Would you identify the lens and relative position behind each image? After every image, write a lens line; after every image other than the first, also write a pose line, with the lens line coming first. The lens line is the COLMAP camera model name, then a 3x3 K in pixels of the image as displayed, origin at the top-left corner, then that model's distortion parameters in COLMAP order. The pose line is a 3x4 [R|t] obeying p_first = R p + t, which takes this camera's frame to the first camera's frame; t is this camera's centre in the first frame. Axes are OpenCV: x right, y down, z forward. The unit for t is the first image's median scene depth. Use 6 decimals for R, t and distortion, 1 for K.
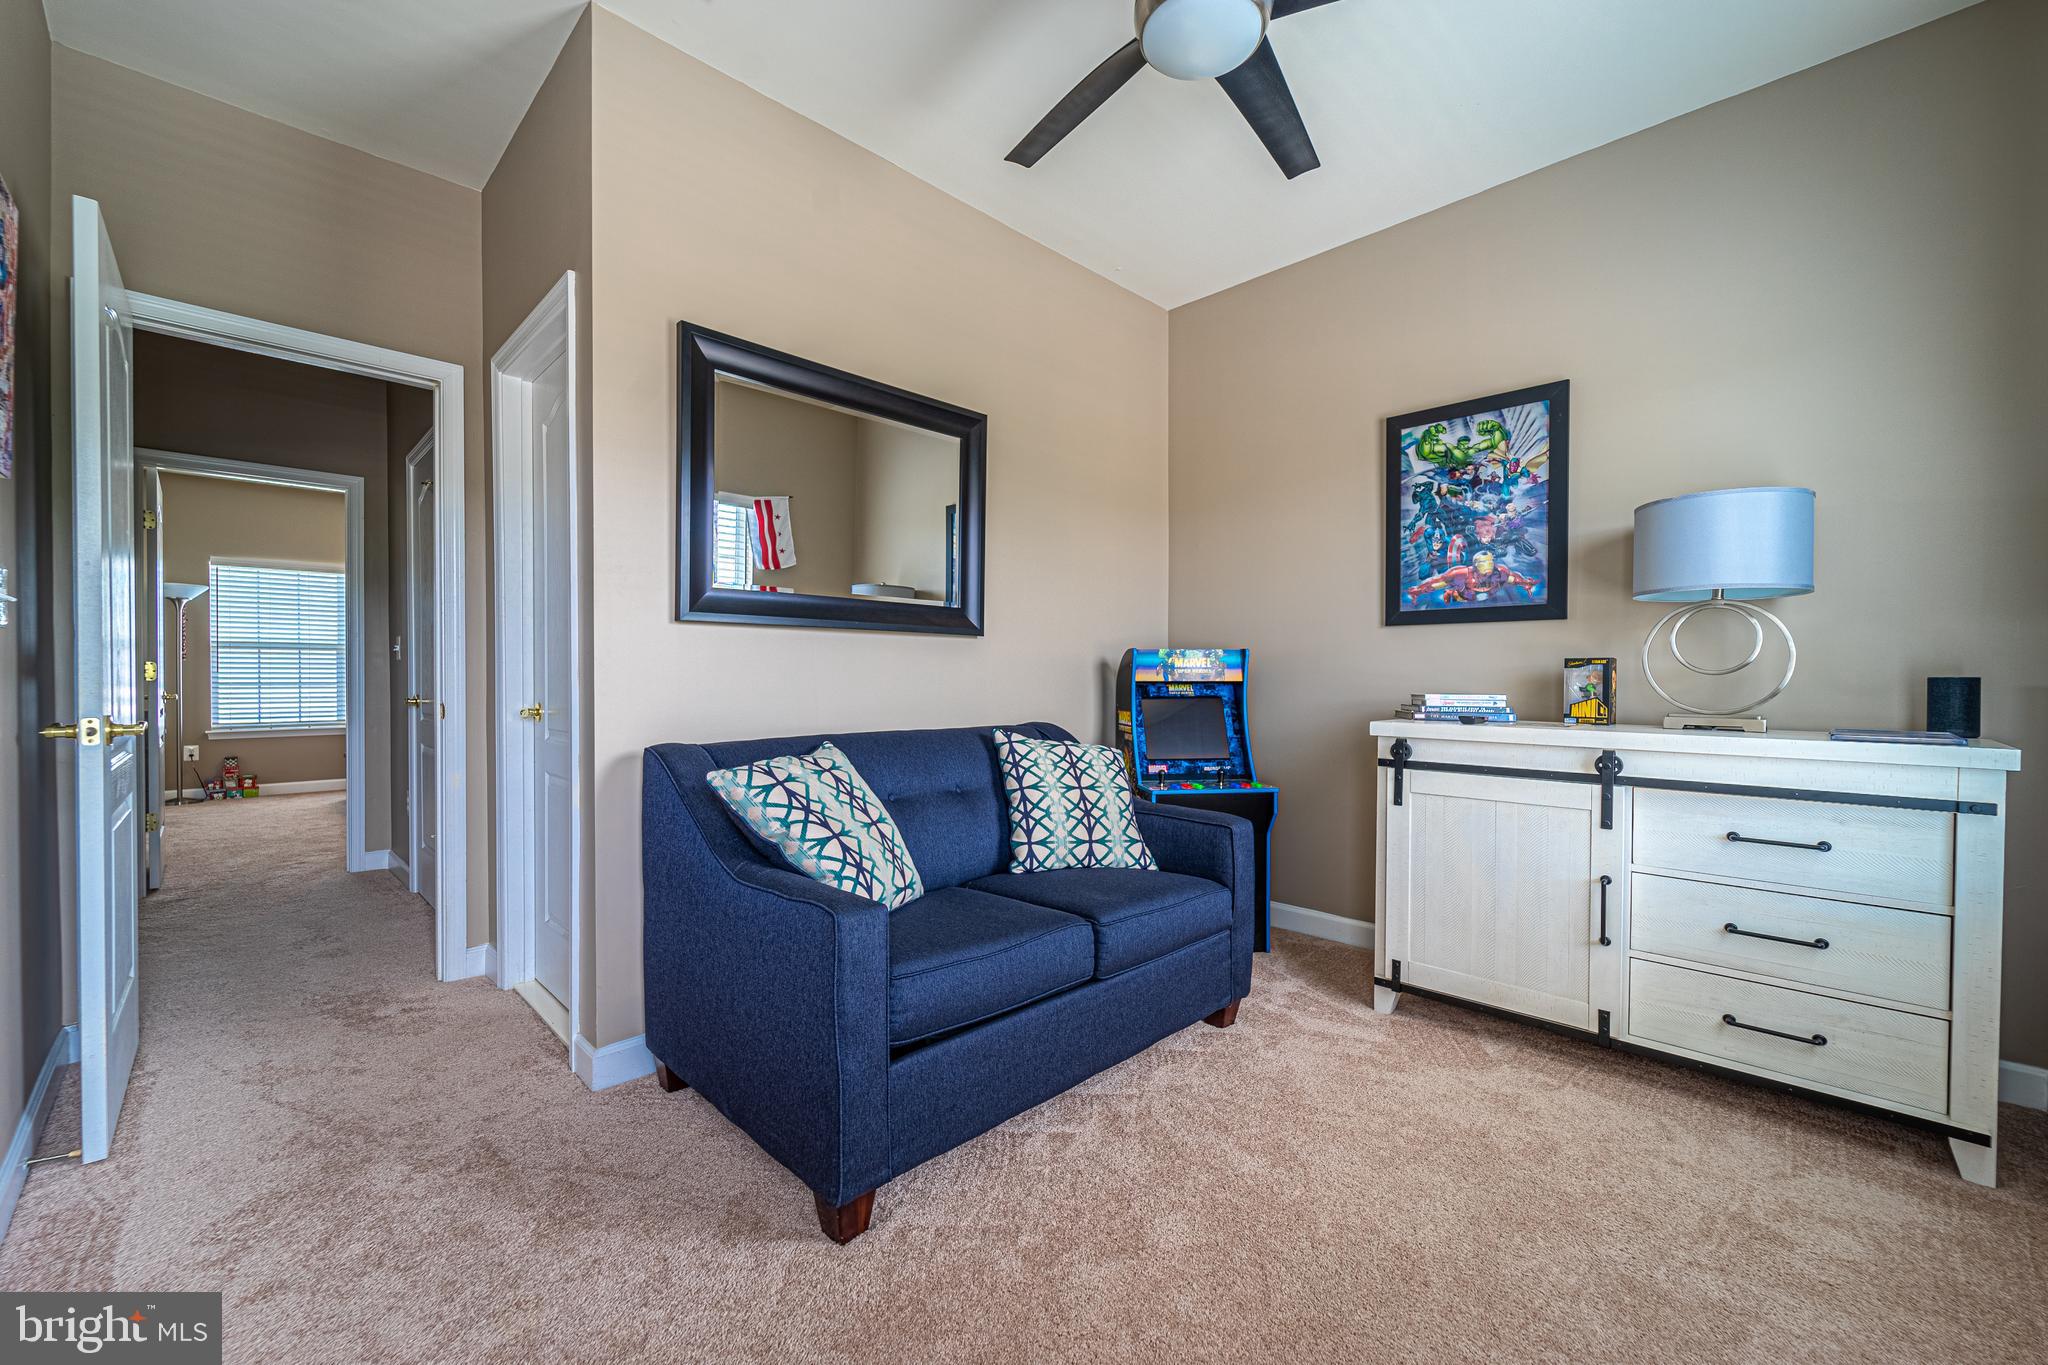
lens RADIAL K [[829.7, 0, 1031.6], [0, 829.7, 681.5], [0, 0, 1]] dist [0.003642, -0.001922]
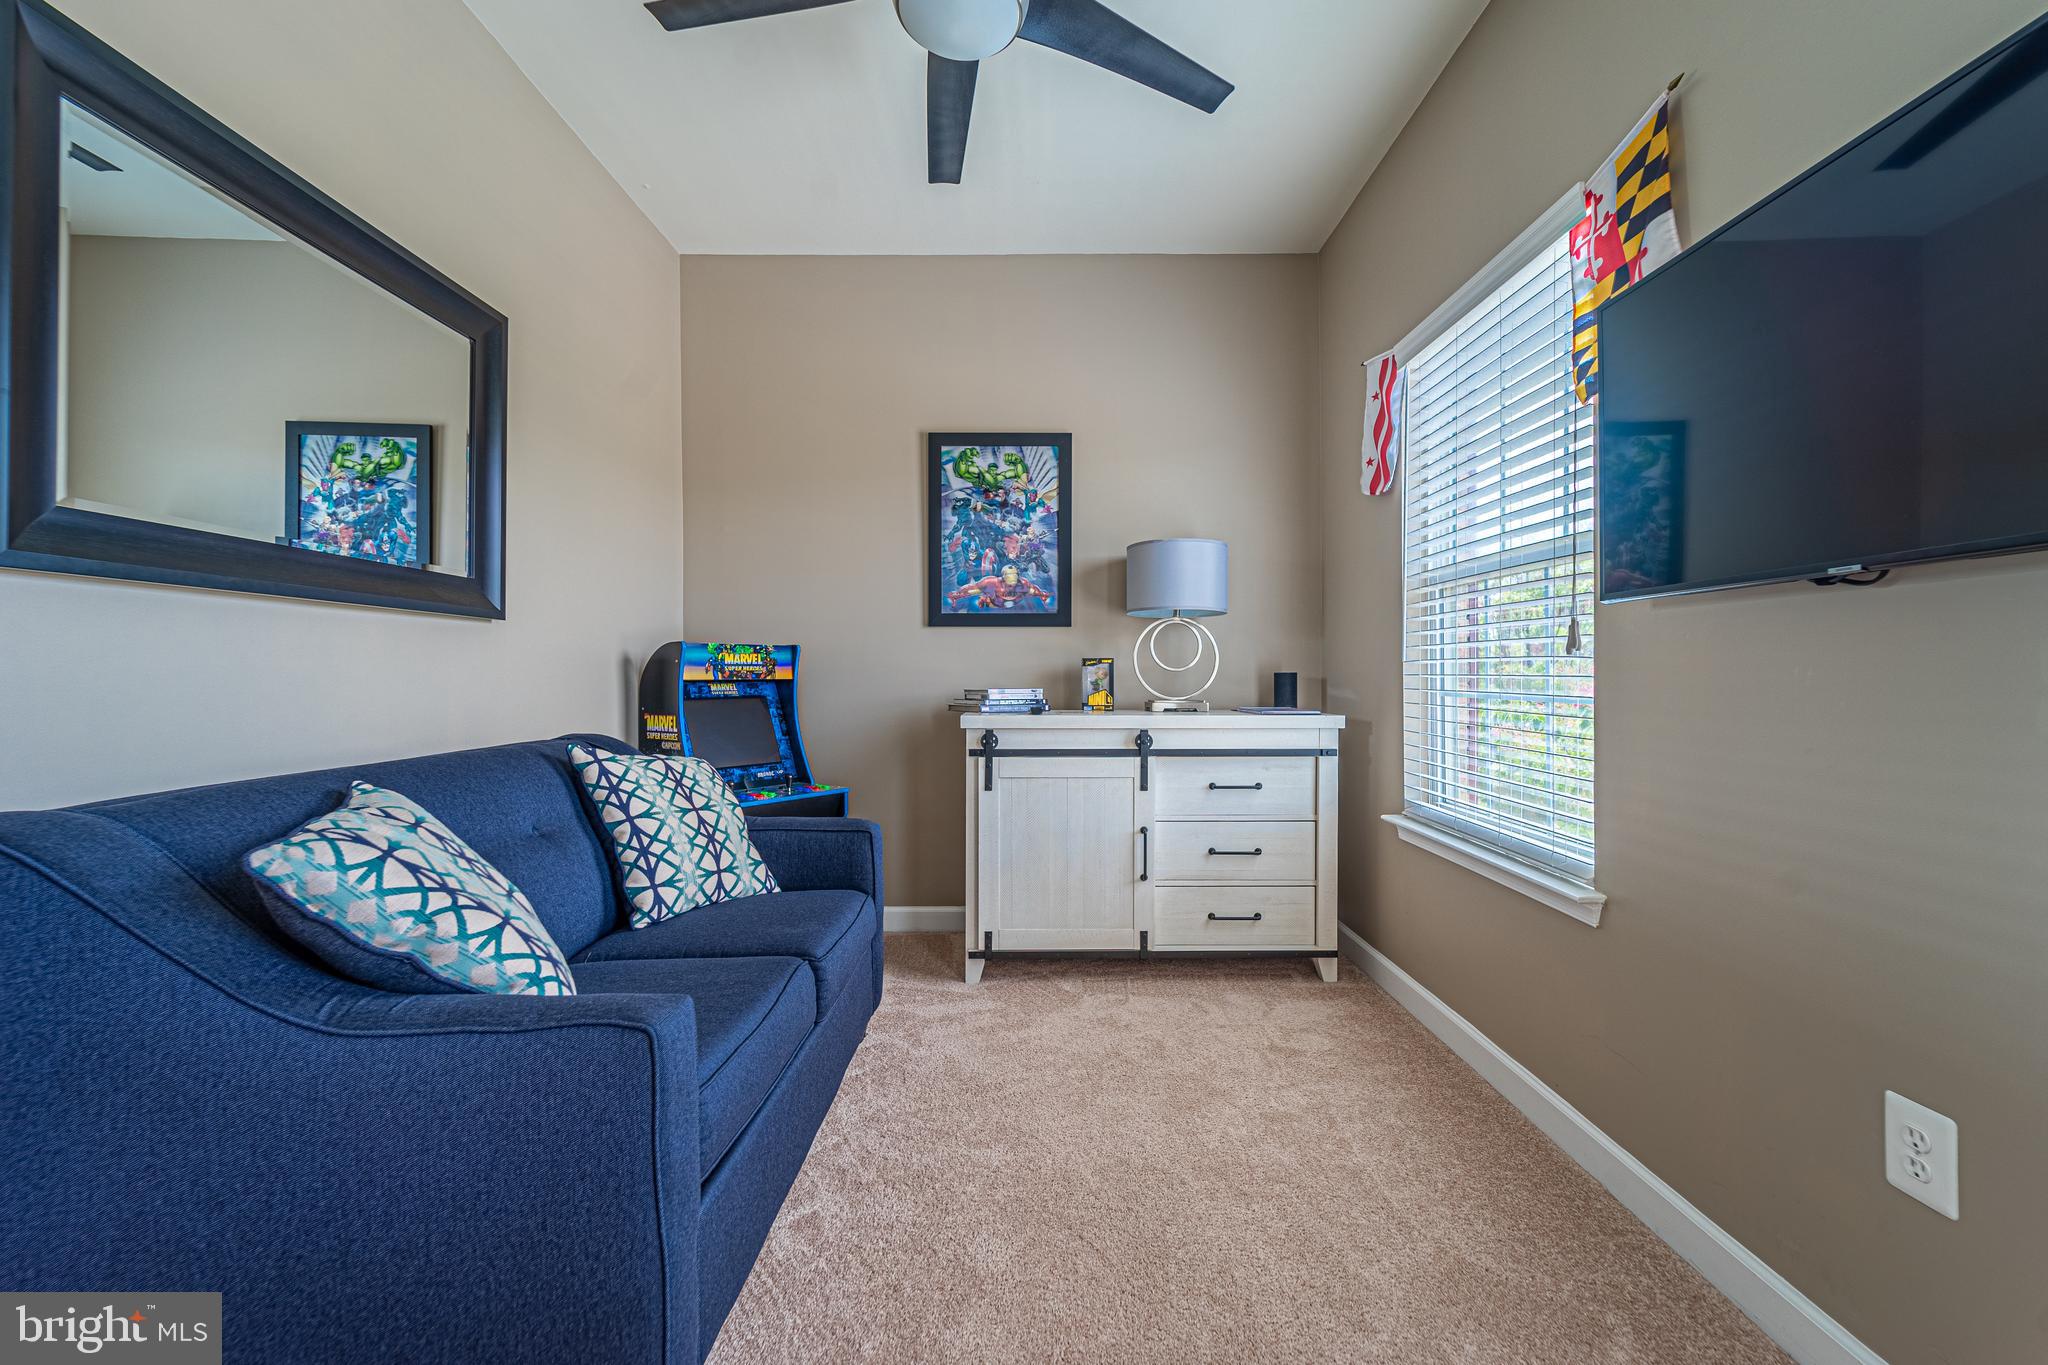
lens RADIAL K [[829.7, 0, 1047.0], [0, 829.7, 679.6], [0, 0, 1]] dist [0.003642, -0.001922]
pose [[0.701967, -0.009047, 0.712152, -0.284274], [0.008674, 0.999954, 0.004154, -0.001583], [-0.712156, 0.003261, 0.702013, 0.170507]]
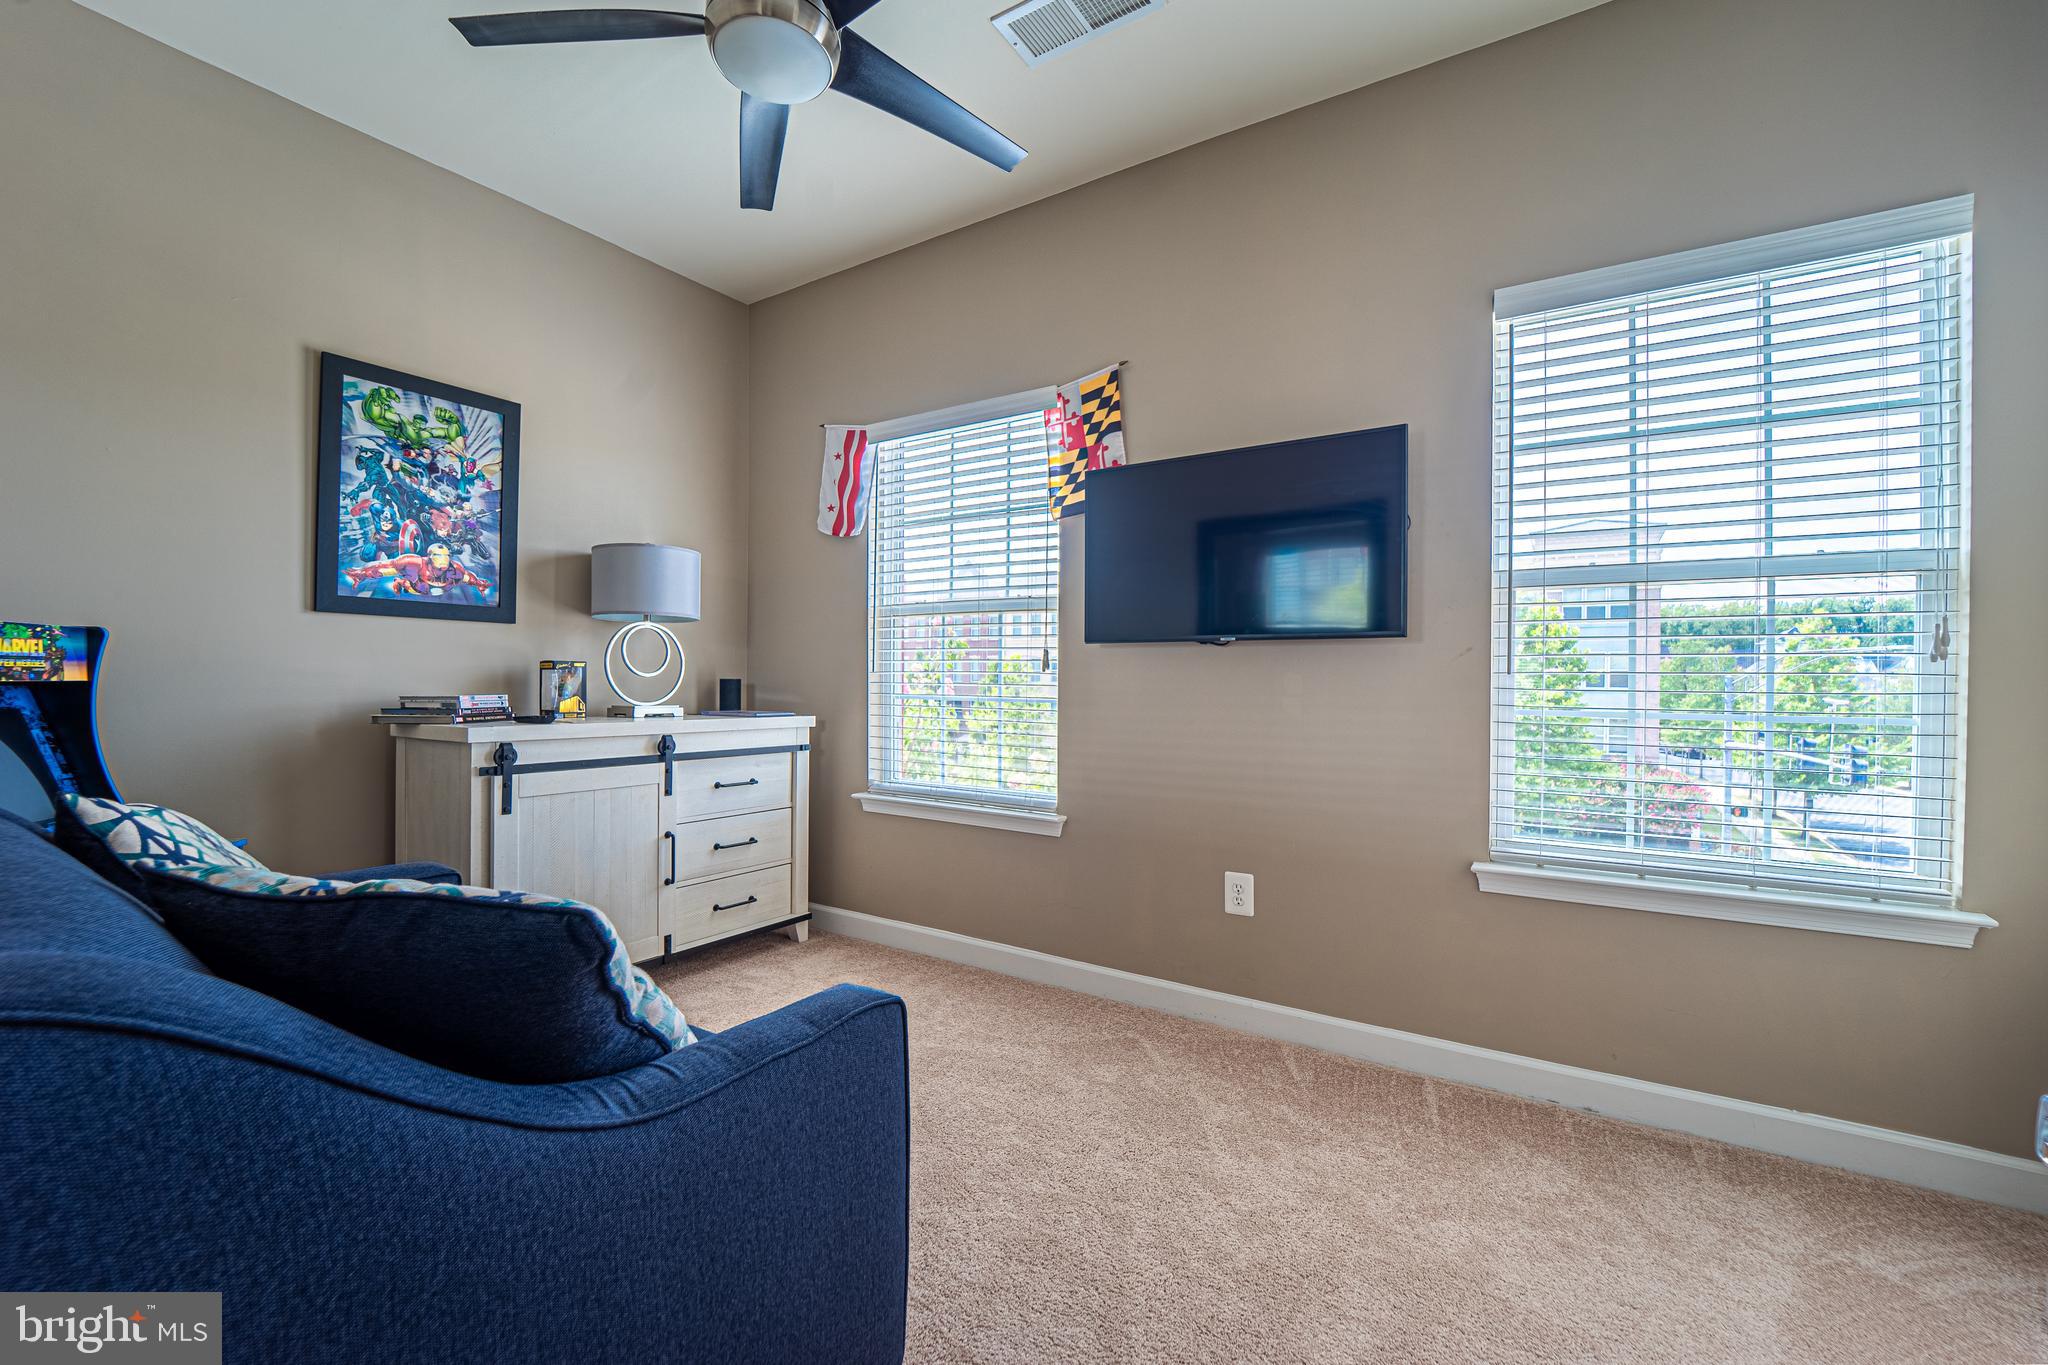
lens RADIAL K [[829.7, 0, 1013.3], [0, 829.7, 677.1], [0, 0, 1]] dist [0.003642, -0.001922]
pose [[-0.185046, -0.000229, 0.982730, -0.586728], [-0.004087, 0.999992, -0.000536, -0.007939], [-0.982721, -0.004115, -0.185046, 0.607262]]
